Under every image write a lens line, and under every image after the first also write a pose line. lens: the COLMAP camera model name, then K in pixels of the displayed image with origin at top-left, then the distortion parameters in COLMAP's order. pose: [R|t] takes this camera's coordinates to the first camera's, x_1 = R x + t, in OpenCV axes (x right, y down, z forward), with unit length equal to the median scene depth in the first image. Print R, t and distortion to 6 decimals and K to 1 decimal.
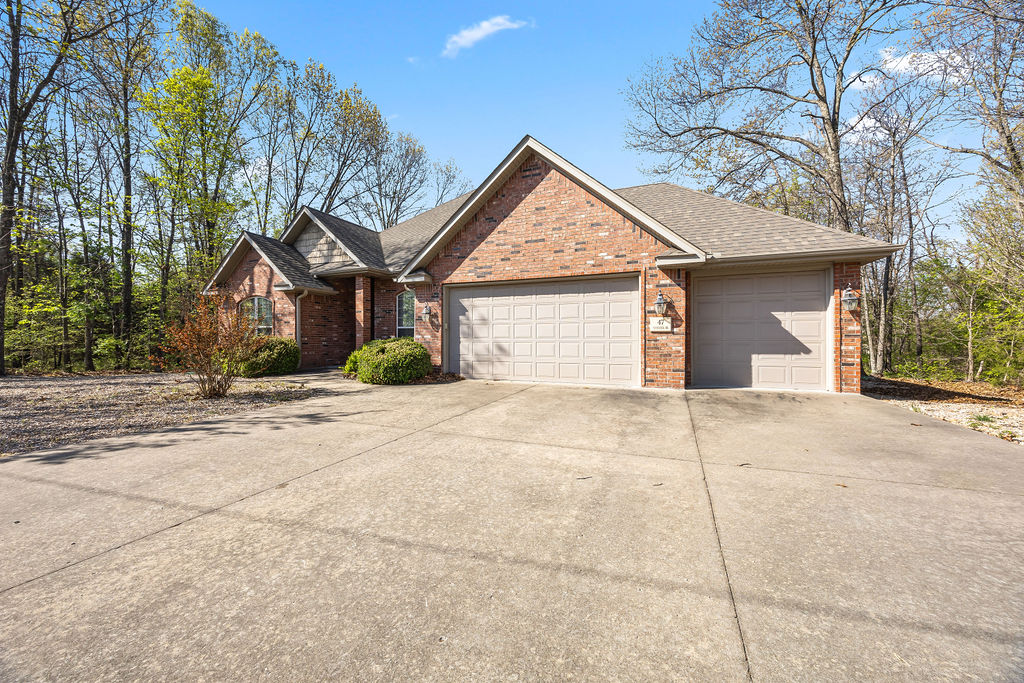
lens RADIAL K [[388.9, 0, 509.2], [0, 388.9, 339.7], [0, 0, 1]] dist [-0.002618, 0.000166]
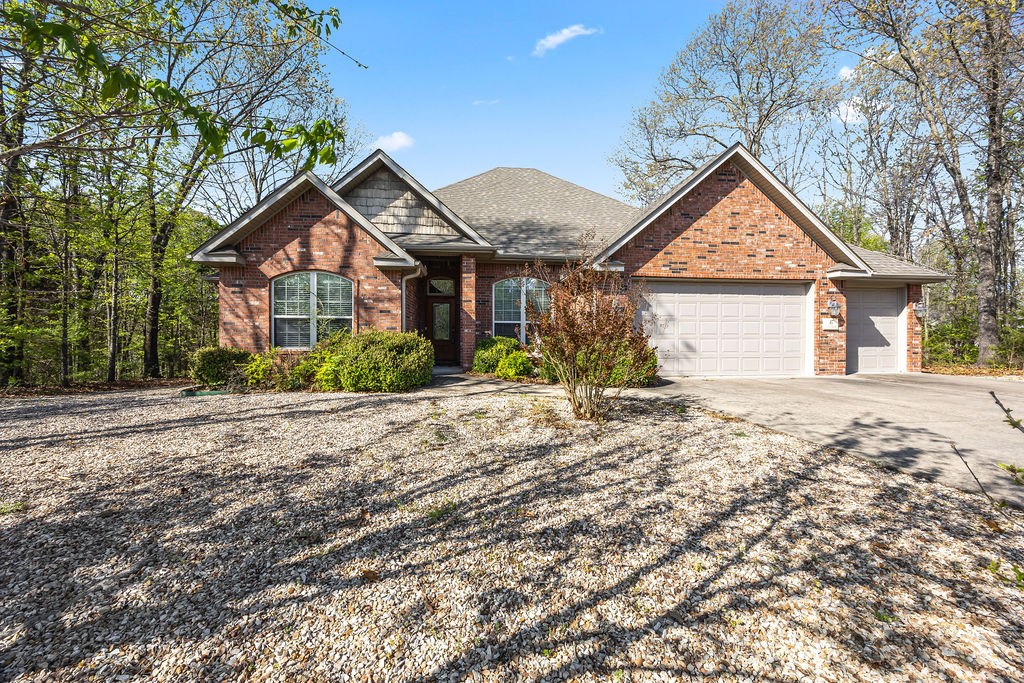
lens RADIAL K [[388.9, 0, 510.6], [0, 388.9, 339.8], [0, 0, 1]] dist [-0.002618, 0.000166]
pose [[0.872143, -0.003238, 0.489240, -0.954100], [-0.000287, 0.999975, 0.007130, 0.002119], [-0.489251, -0.006359, 0.872120, 0.360910]]
